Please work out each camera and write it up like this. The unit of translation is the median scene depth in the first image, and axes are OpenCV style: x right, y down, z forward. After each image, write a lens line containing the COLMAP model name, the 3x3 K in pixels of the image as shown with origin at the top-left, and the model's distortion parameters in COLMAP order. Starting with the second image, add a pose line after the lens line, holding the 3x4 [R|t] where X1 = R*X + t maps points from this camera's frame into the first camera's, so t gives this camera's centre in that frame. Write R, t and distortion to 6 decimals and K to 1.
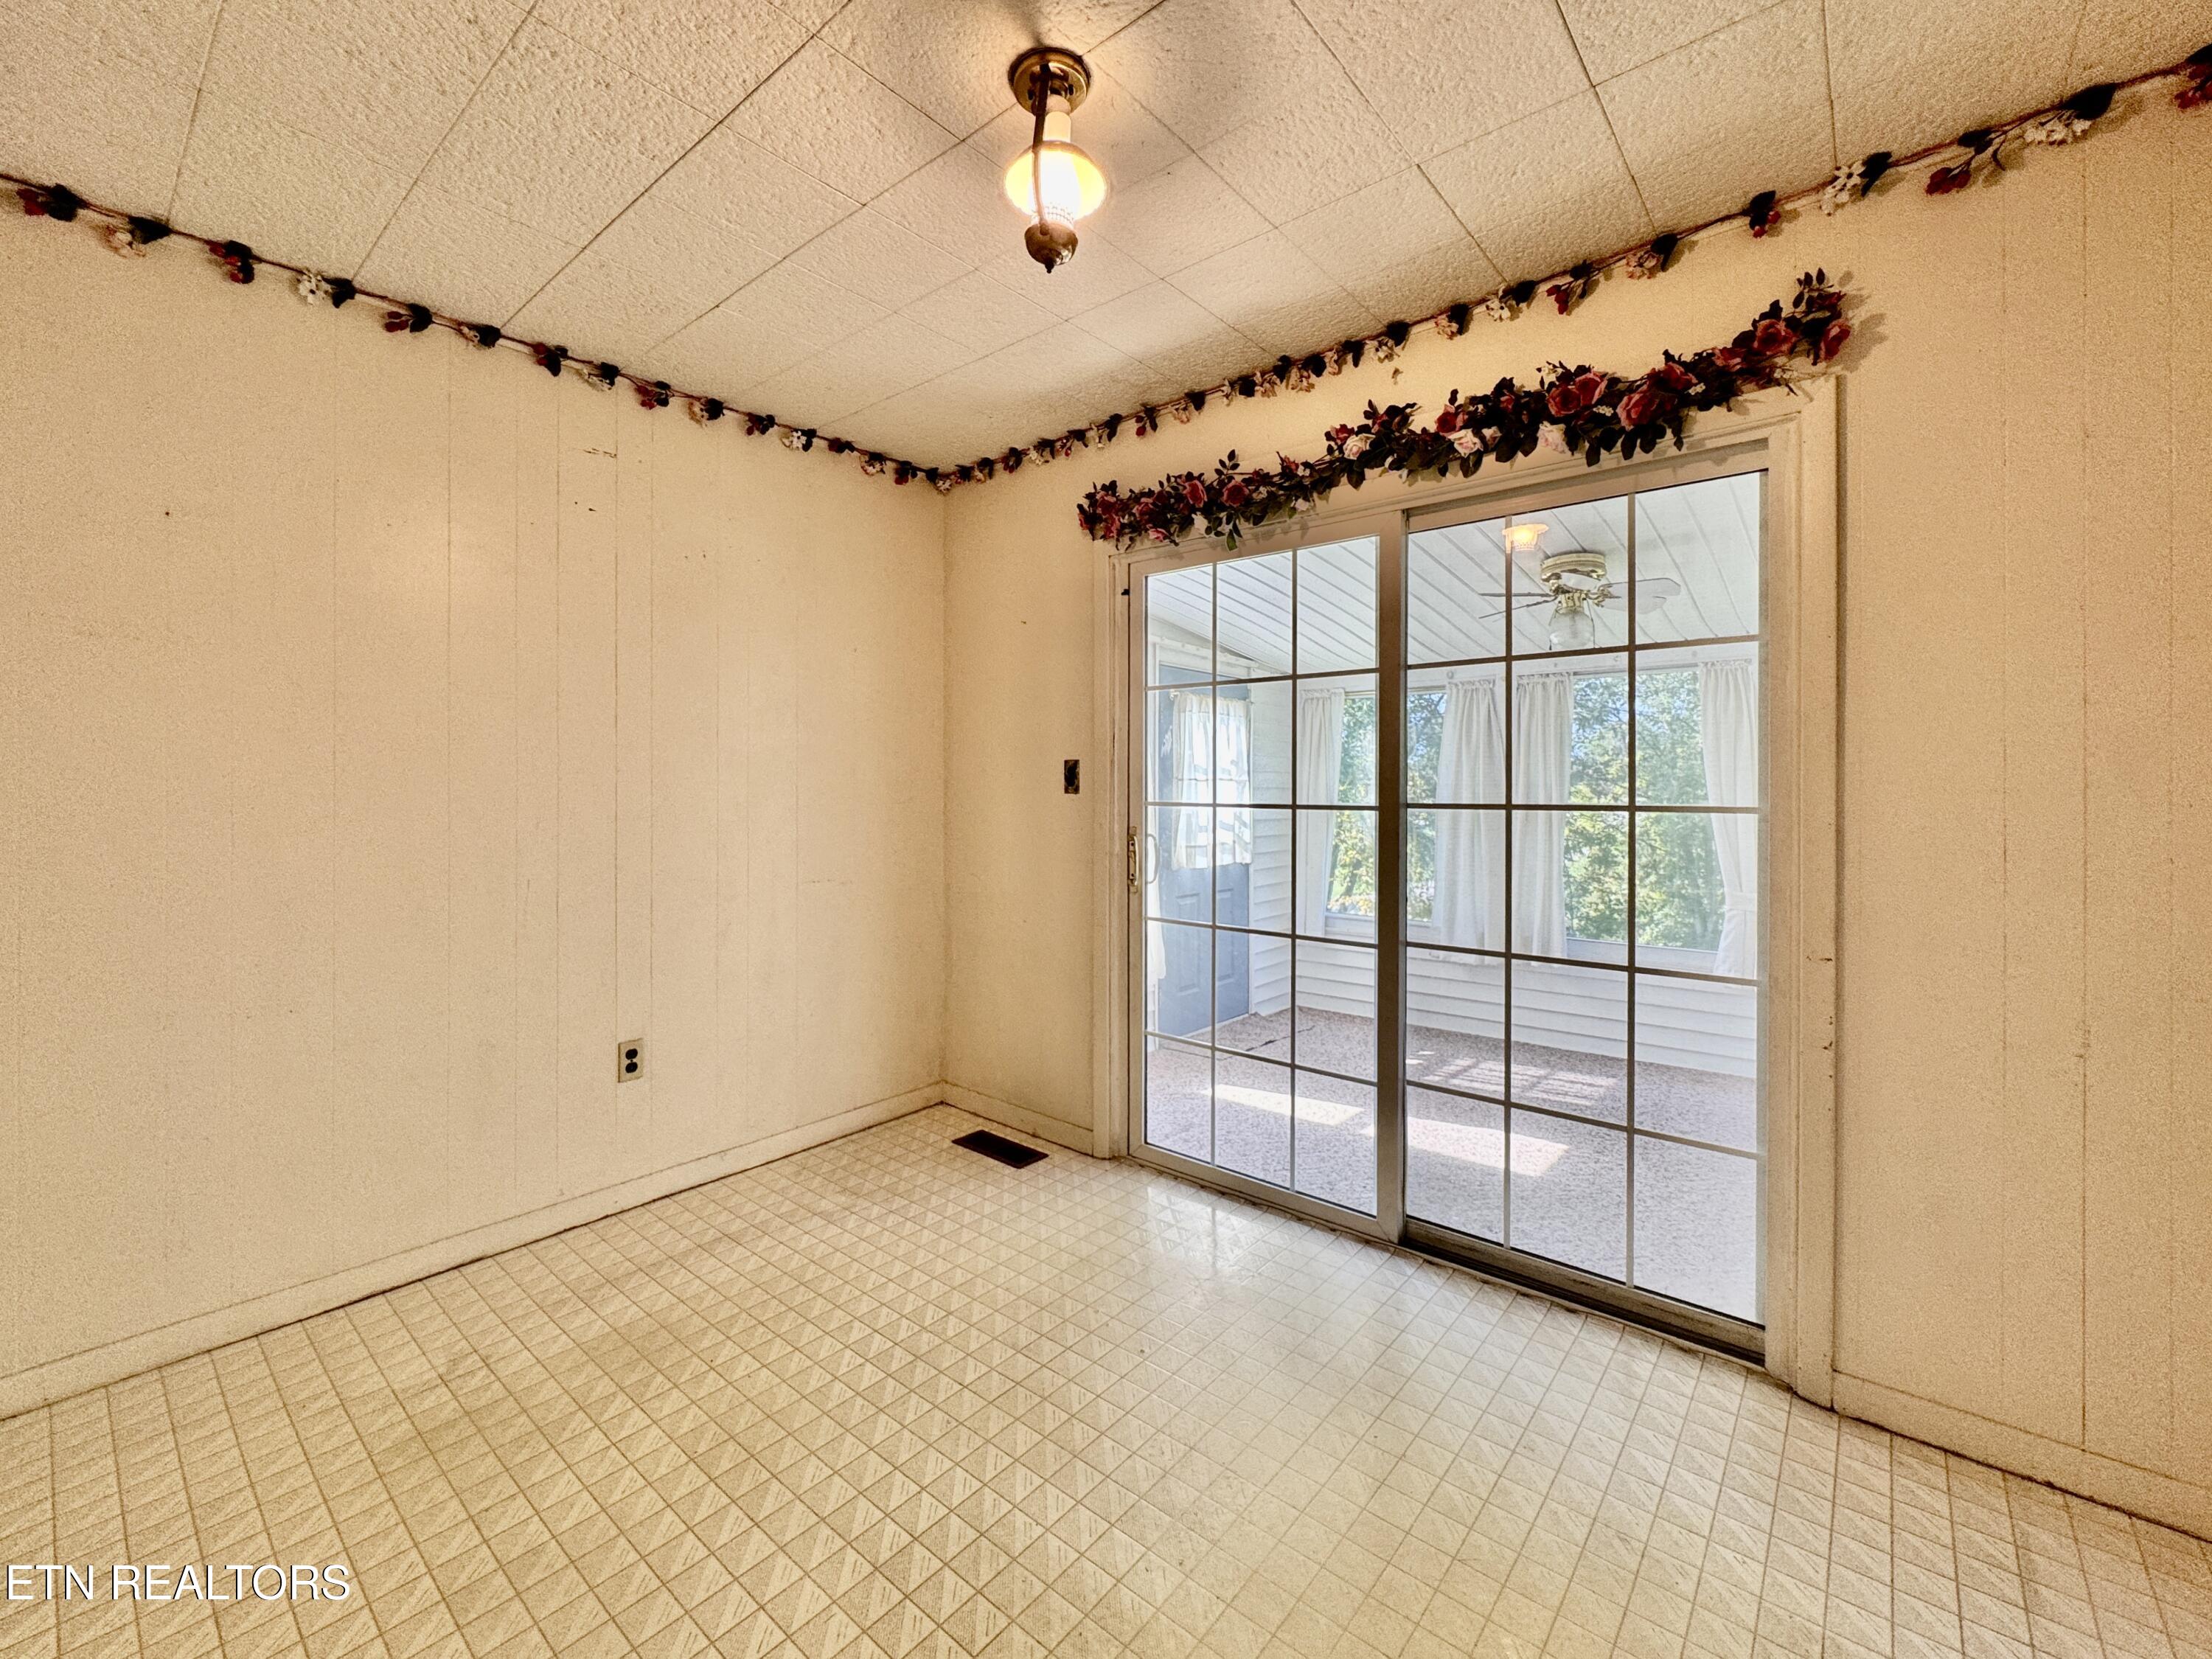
lens RADIAL K [[924.5, 0, 1113.6], [0, 924.5, 788.5], [0, 0, 1]] dist [-0.002401, -0.000100]
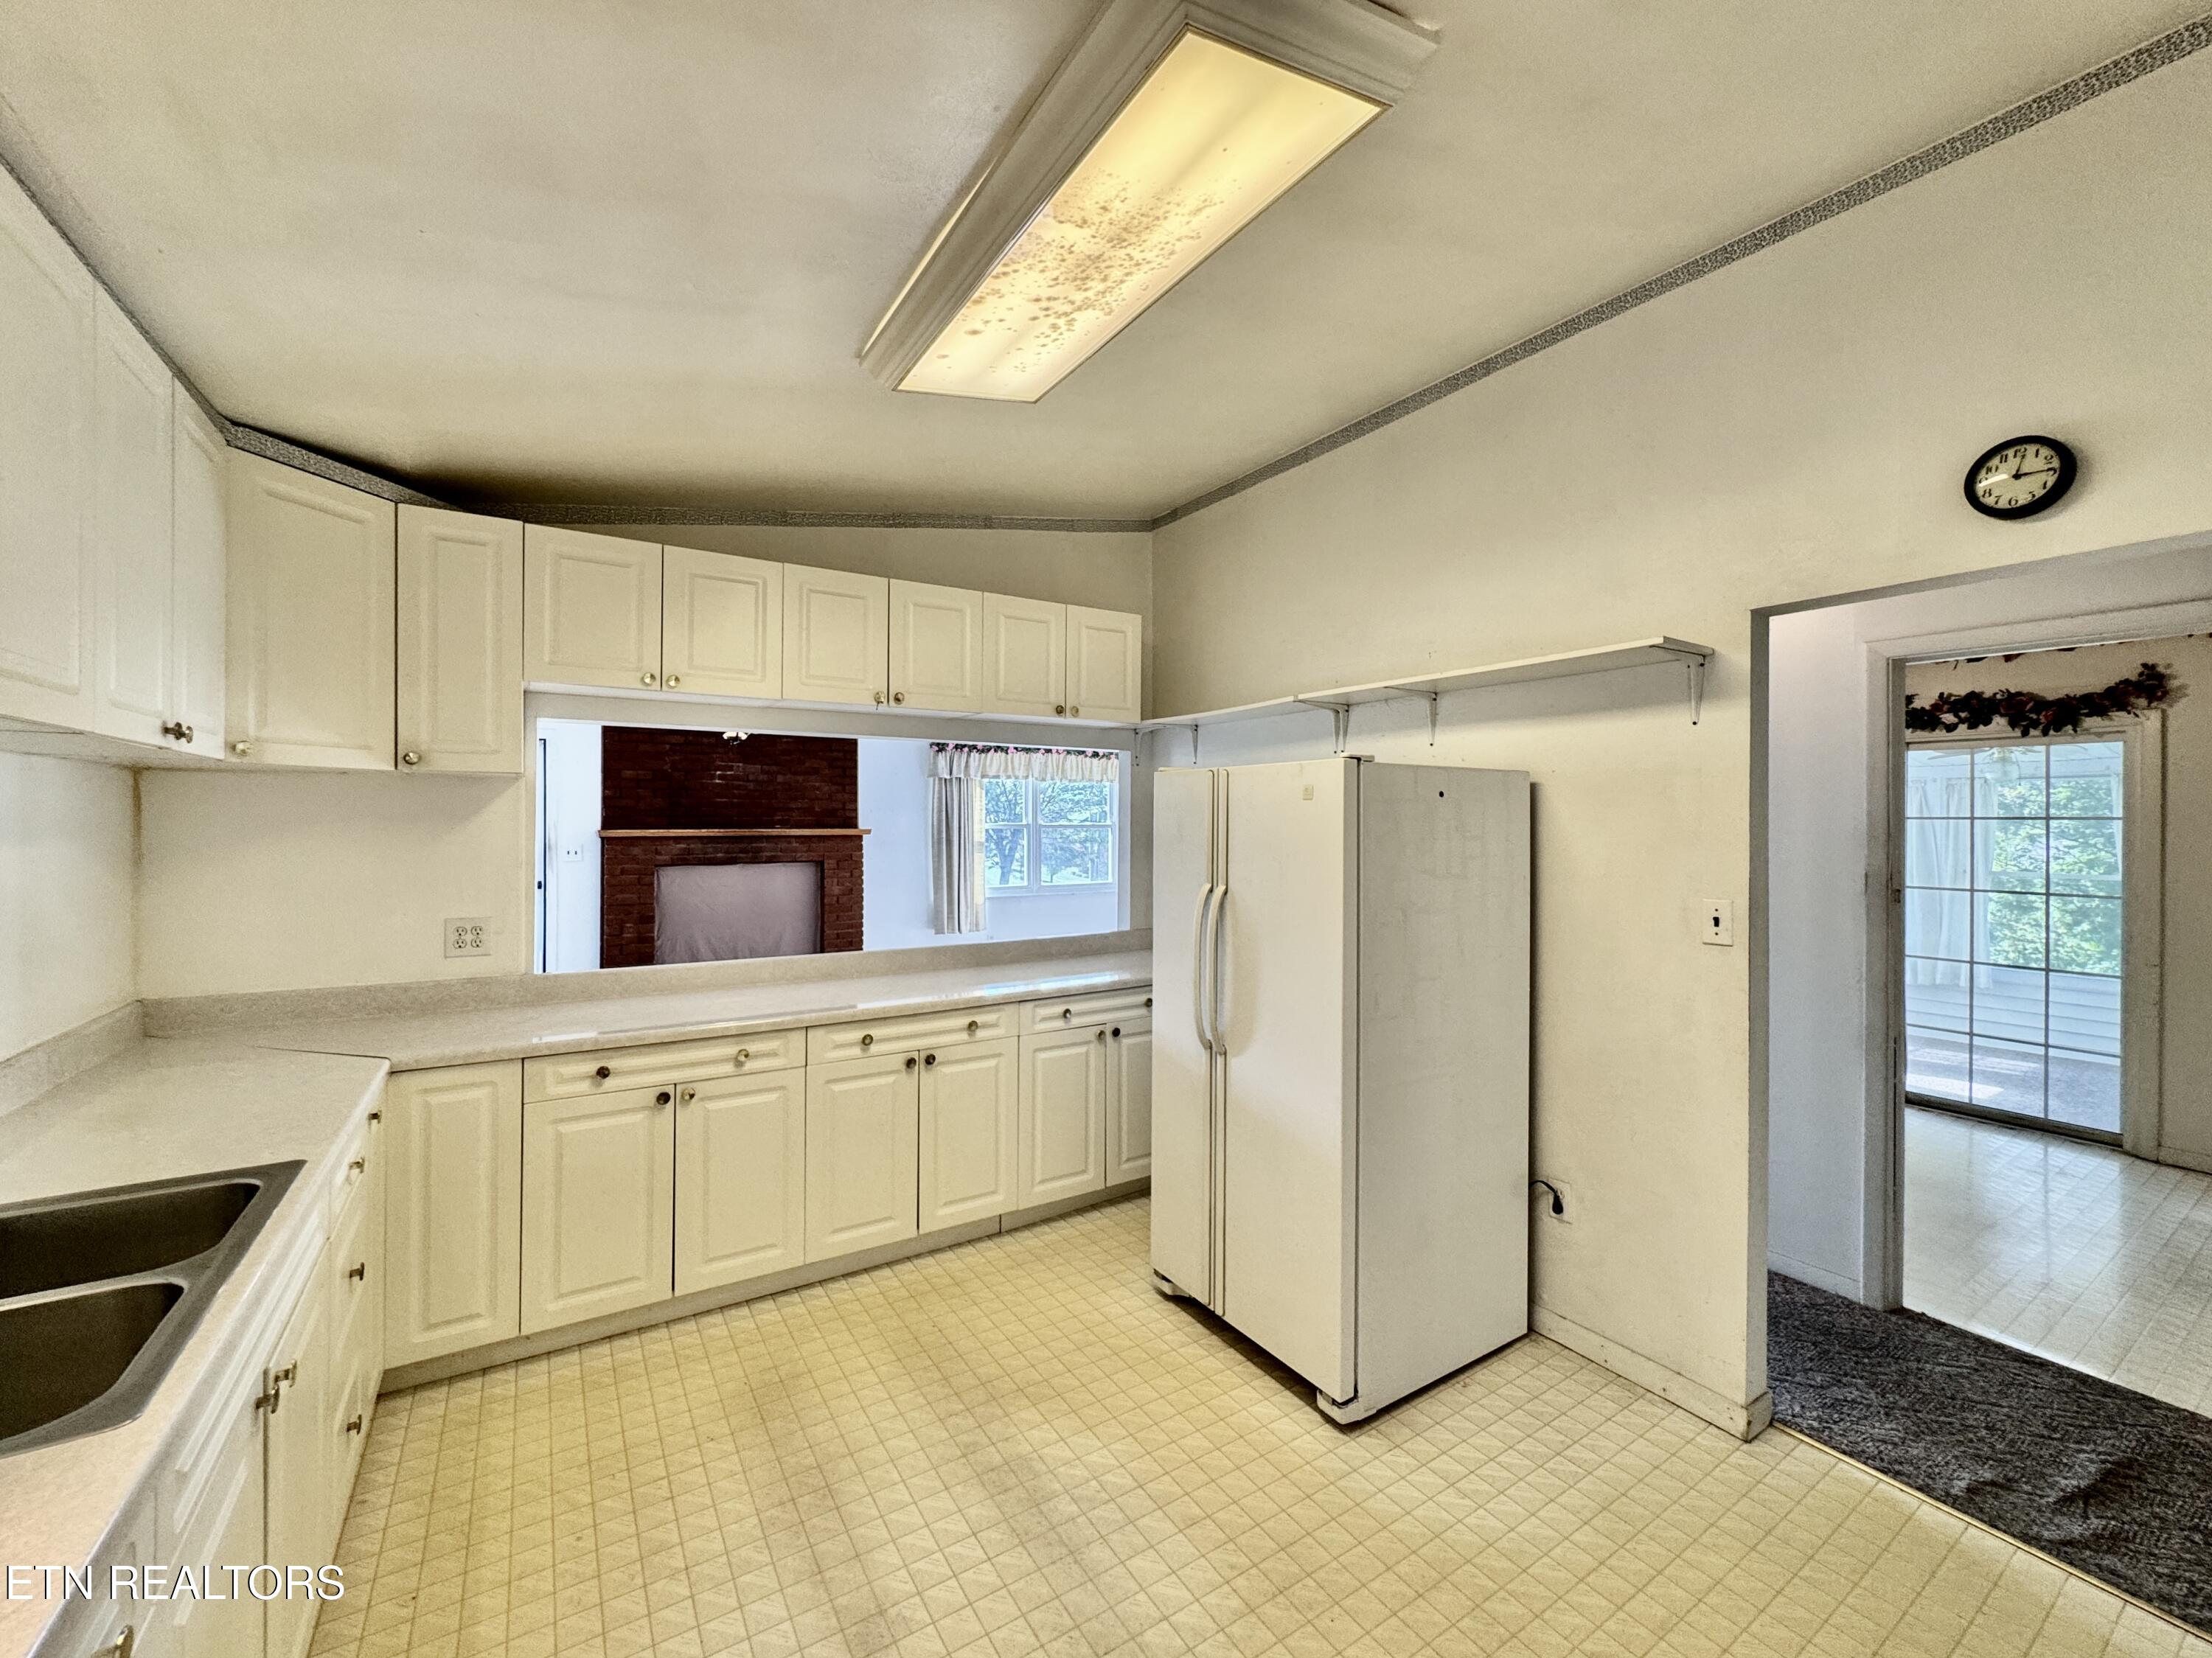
lens RADIAL K [[901.6, 0, 1095.4], [0, 901.6, 823.2], [0, 0, 1]] dist [-0.002377, 0.000230]
pose [[0.954219, -0.001751, -0.299103, -0.924332], [0.003632, 0.999977, 0.005733, -0.164015], [0.299086, -0.006557, 0.954204, -1.653372]]
